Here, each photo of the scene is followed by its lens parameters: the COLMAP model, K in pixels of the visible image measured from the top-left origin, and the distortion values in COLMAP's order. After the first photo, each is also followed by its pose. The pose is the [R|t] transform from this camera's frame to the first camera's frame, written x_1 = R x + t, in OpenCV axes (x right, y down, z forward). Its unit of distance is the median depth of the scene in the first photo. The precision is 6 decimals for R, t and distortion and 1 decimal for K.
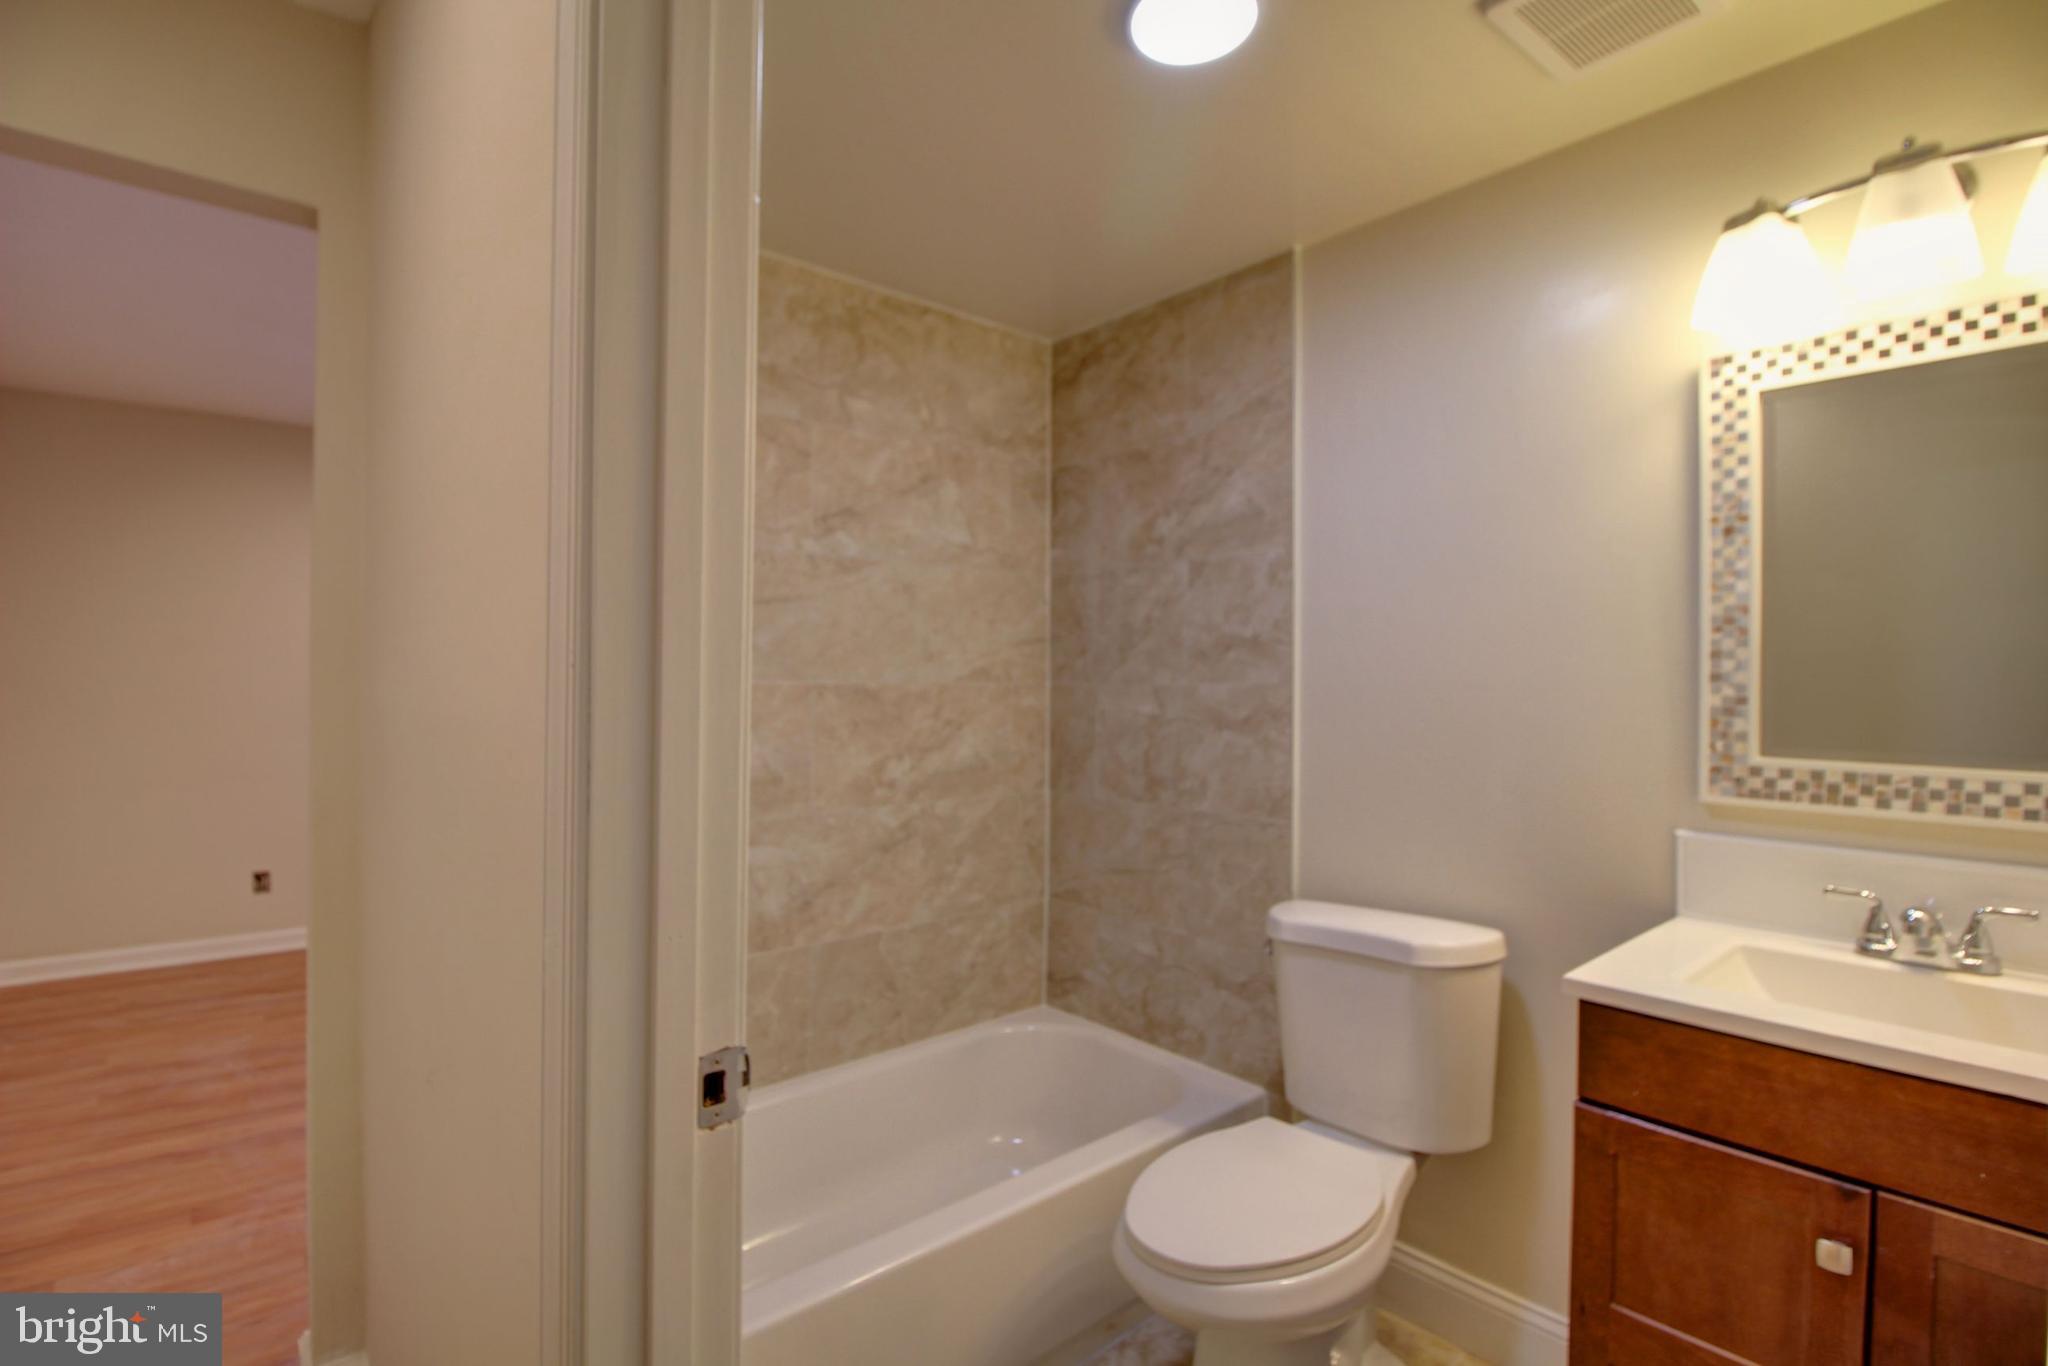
lens RADIAL K [[950.3, 0, 1024.0], [0, 950.3, 685.3], [0, 0, 1]] dist [-0.009922, -0.005637]
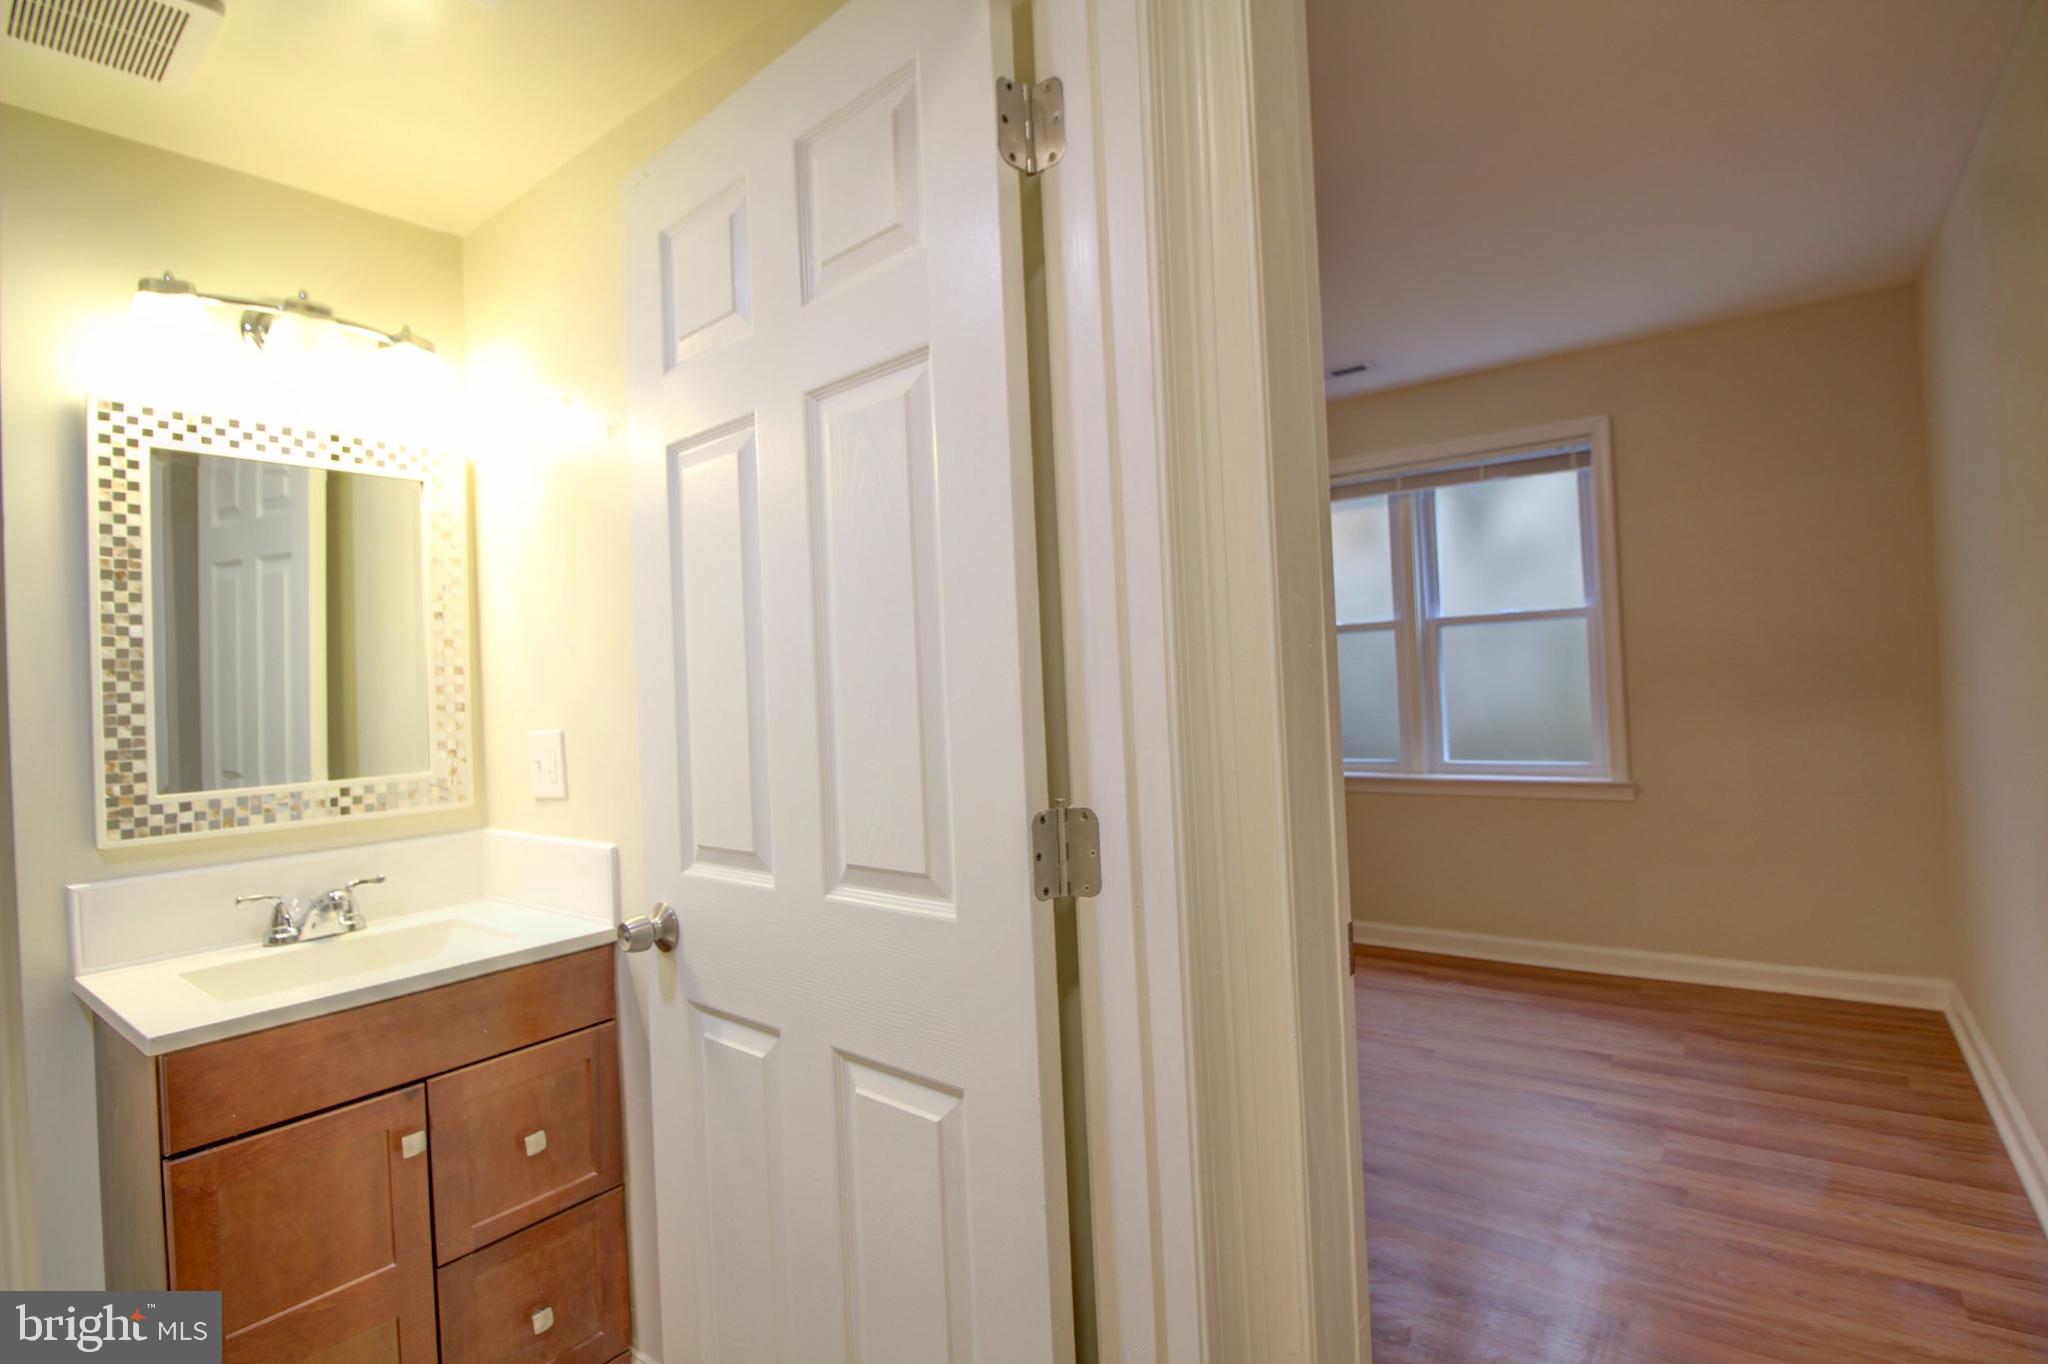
lens RADIAL K [[950.3, 0, 1015.3], [0, 950.3, 677.9], [0, 0, 1]] dist [-0.009922, -0.005637]
pose [[-0.175913, 0.007666, 0.984376, -0.418270], [0.047100, 0.998890, 0.000638, -0.009626], [-0.983278, 0.046476, -0.176079, 0.244899]]
